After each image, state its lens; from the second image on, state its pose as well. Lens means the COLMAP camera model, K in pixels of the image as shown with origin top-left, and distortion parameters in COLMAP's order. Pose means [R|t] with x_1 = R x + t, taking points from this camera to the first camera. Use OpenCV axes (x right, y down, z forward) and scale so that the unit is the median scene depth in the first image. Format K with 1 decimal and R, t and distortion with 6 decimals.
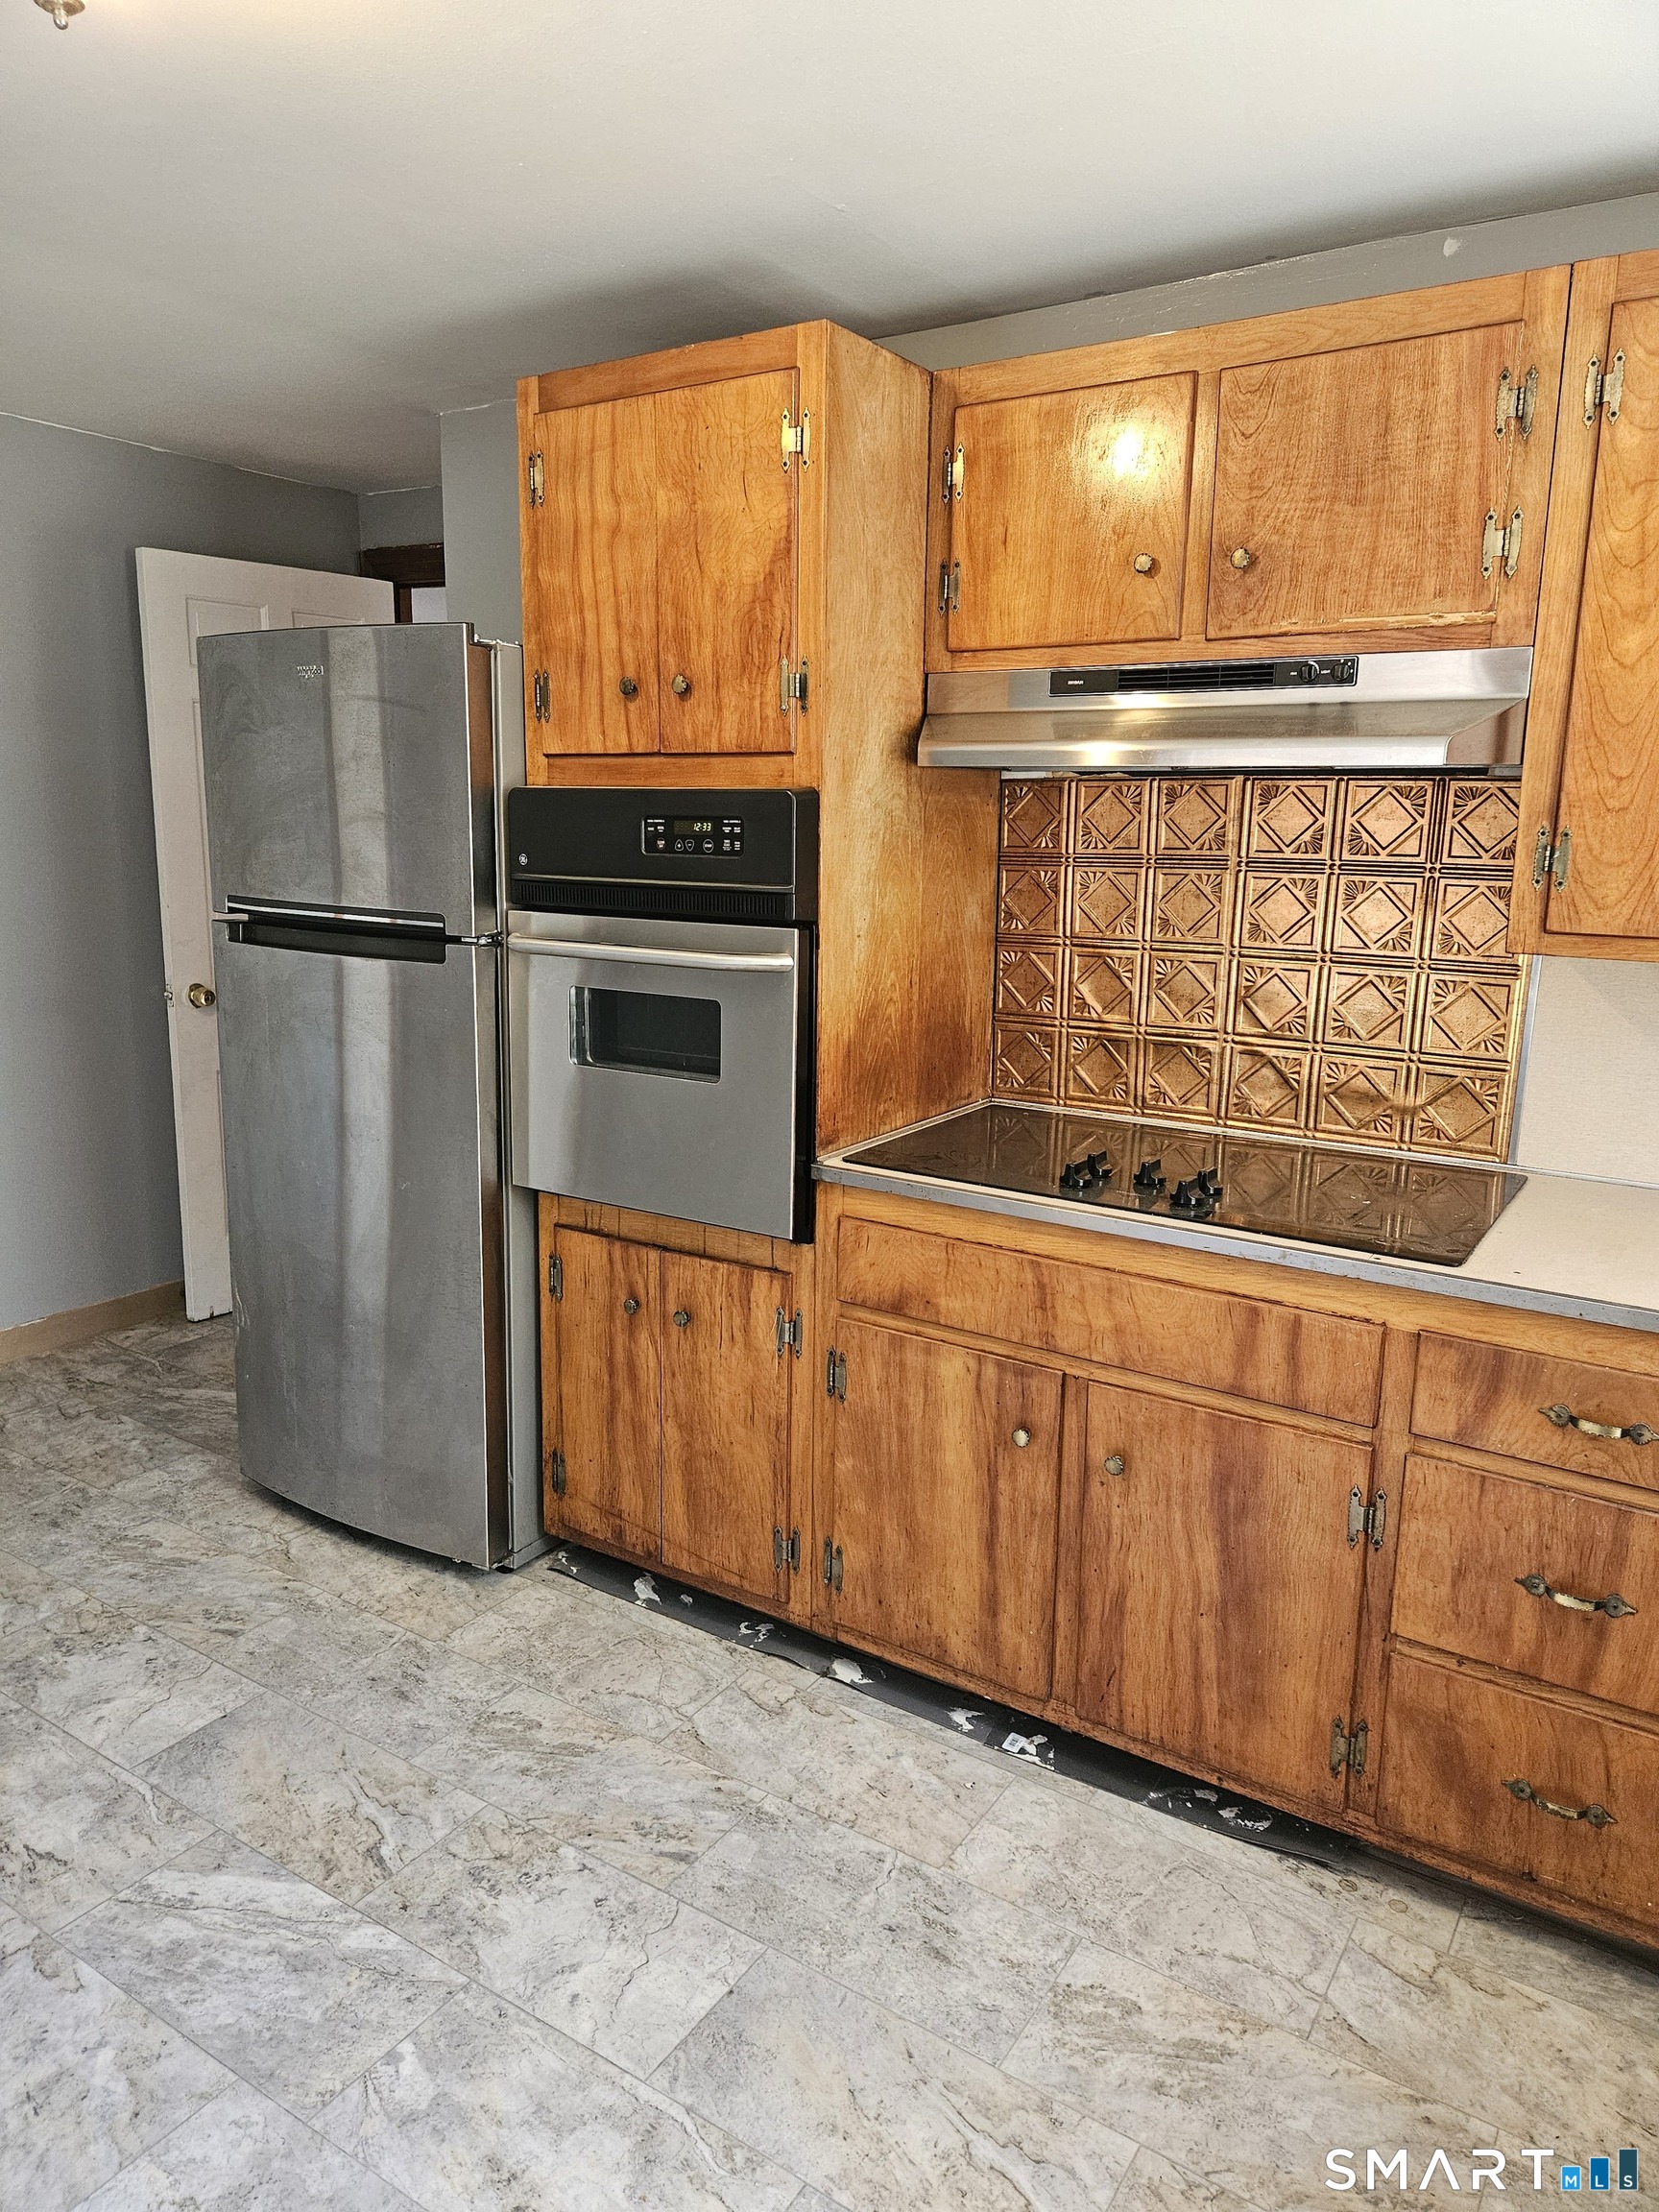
lens RADIAL K [[1490.7, 0, 824.1], [0, 1490.7, 1100.3], [0, 0, 1]] dist [0.002650, -0.008276]
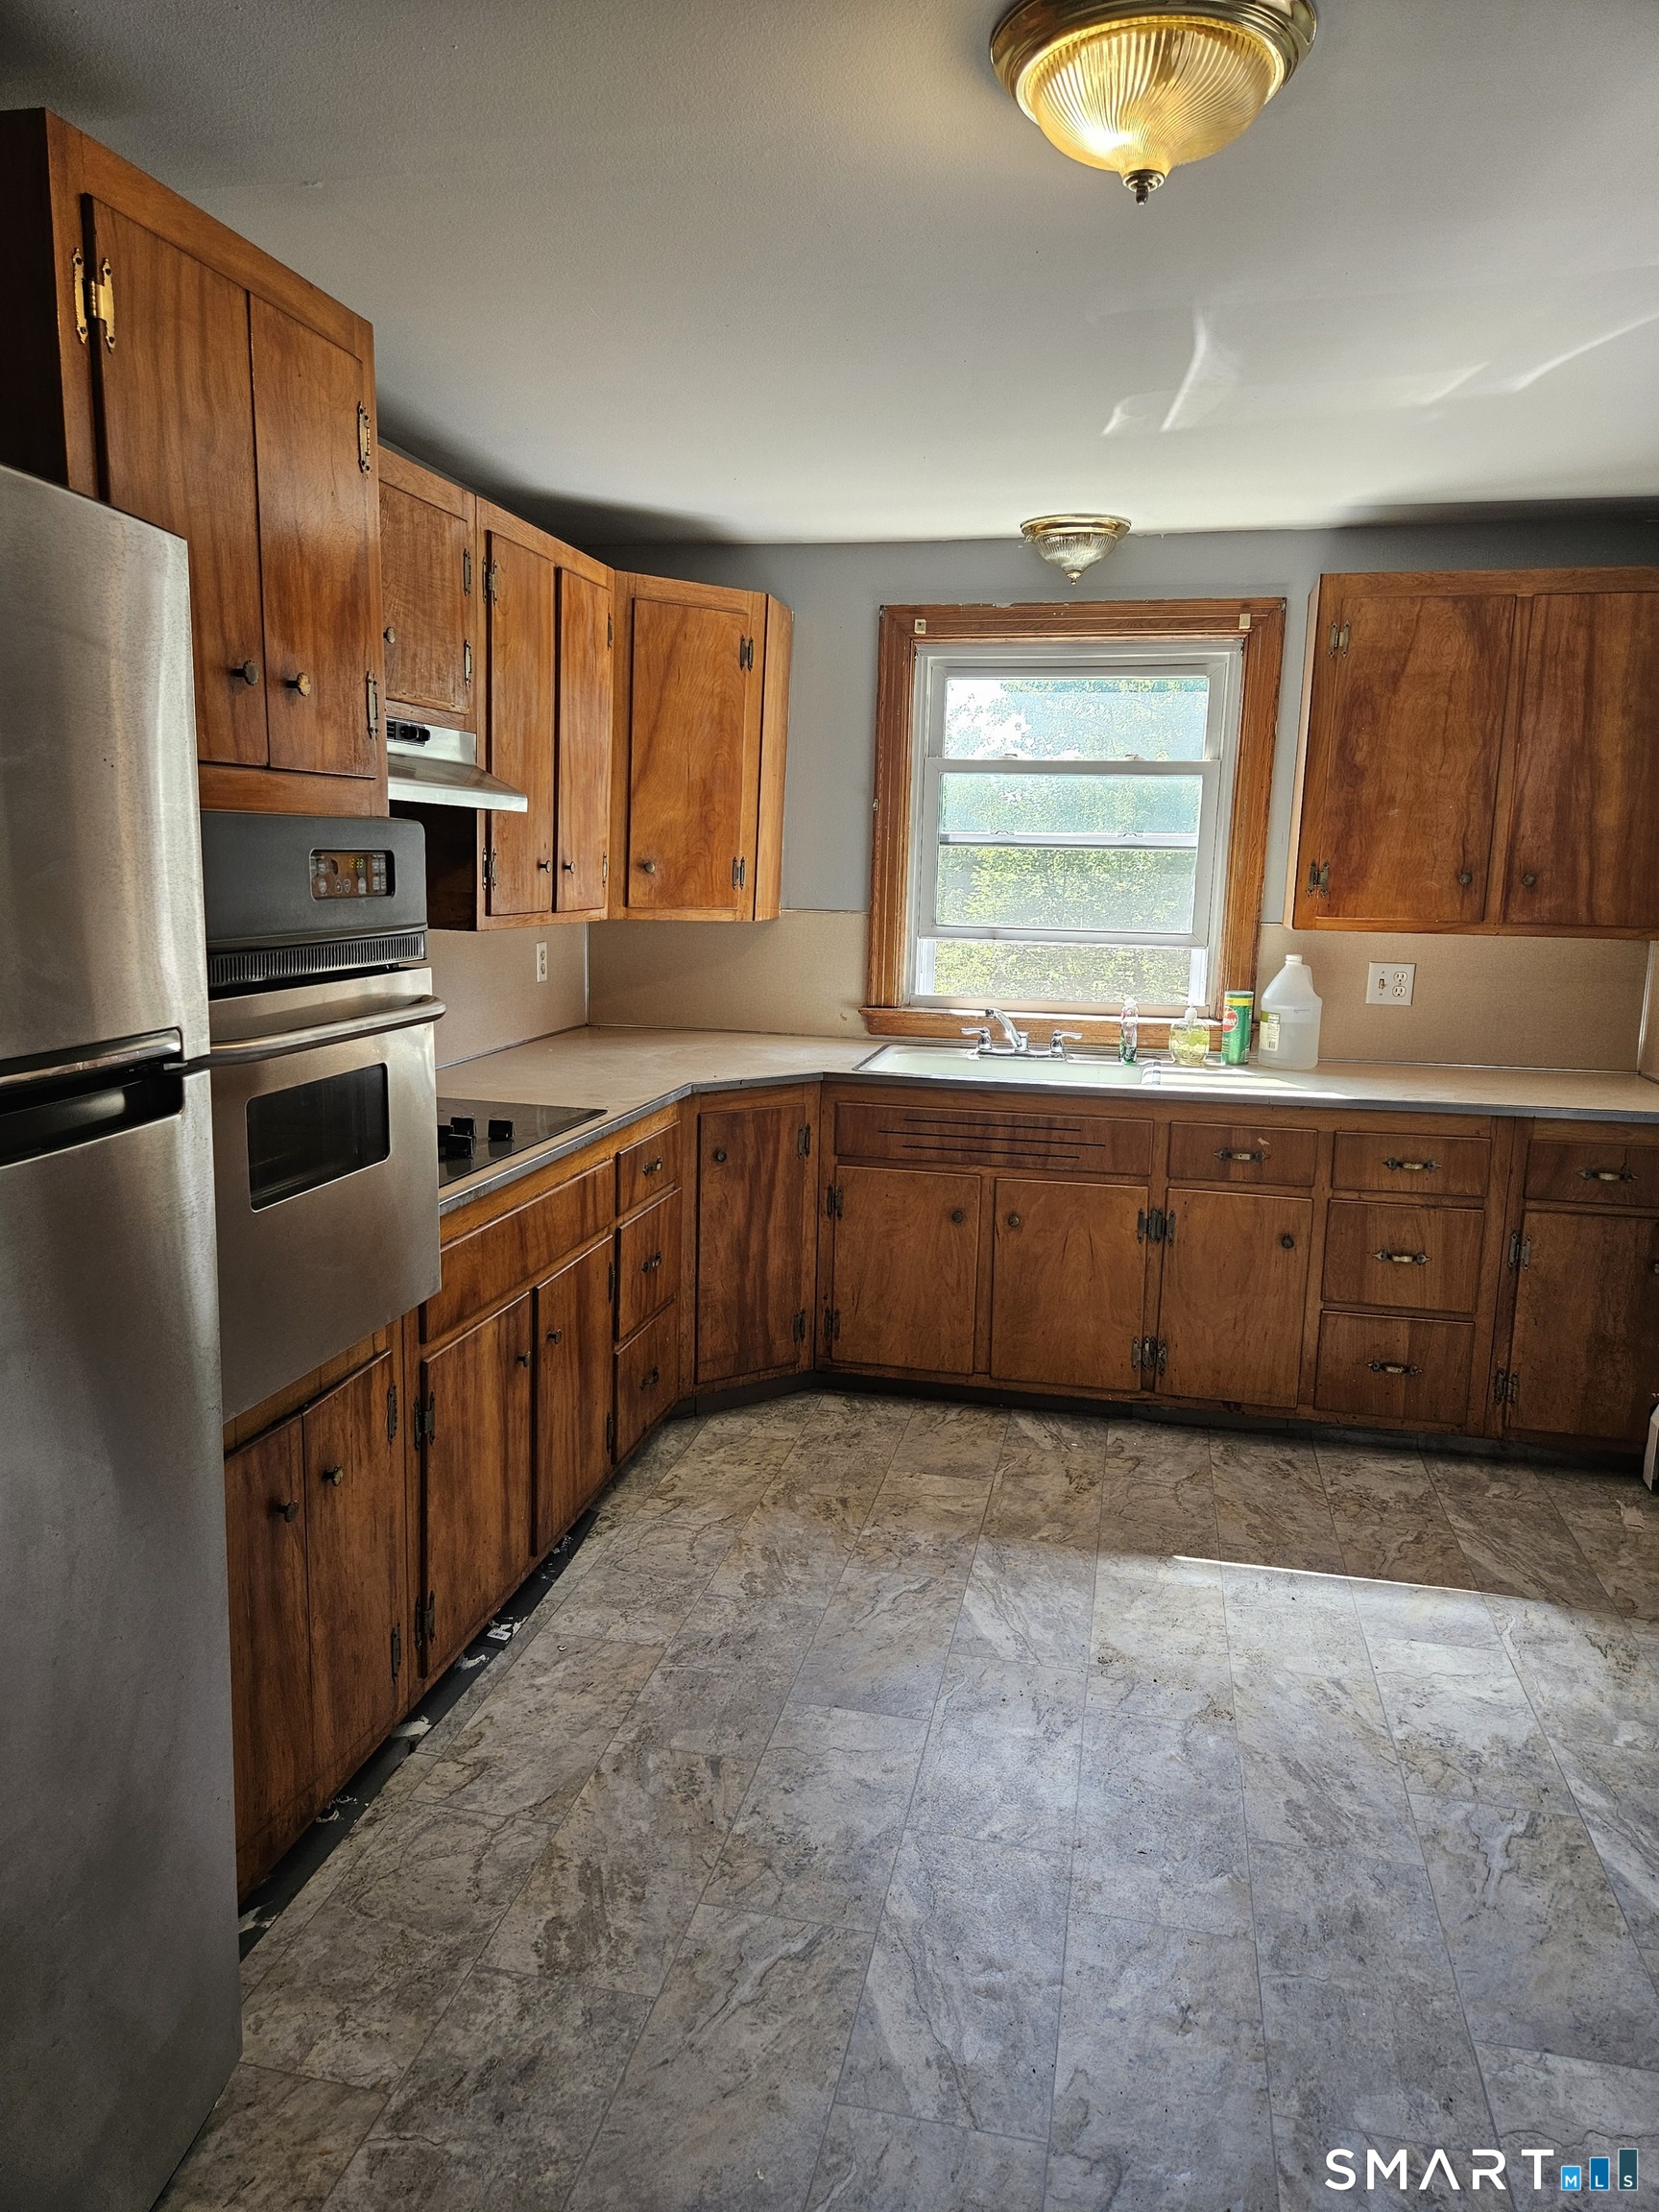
lens RADIAL K [[1490.7, 0, 821.5], [0, 1490.7, 1102.2], [0, 0, 1]] dist [0.002650, -0.008276]
pose [[-0.345563, -0.189047, 0.919156, -1.066408], [0.168183, 0.951161, 0.258859, -0.253582], [-0.923201, 0.244038, -0.296892, 1.128020]]
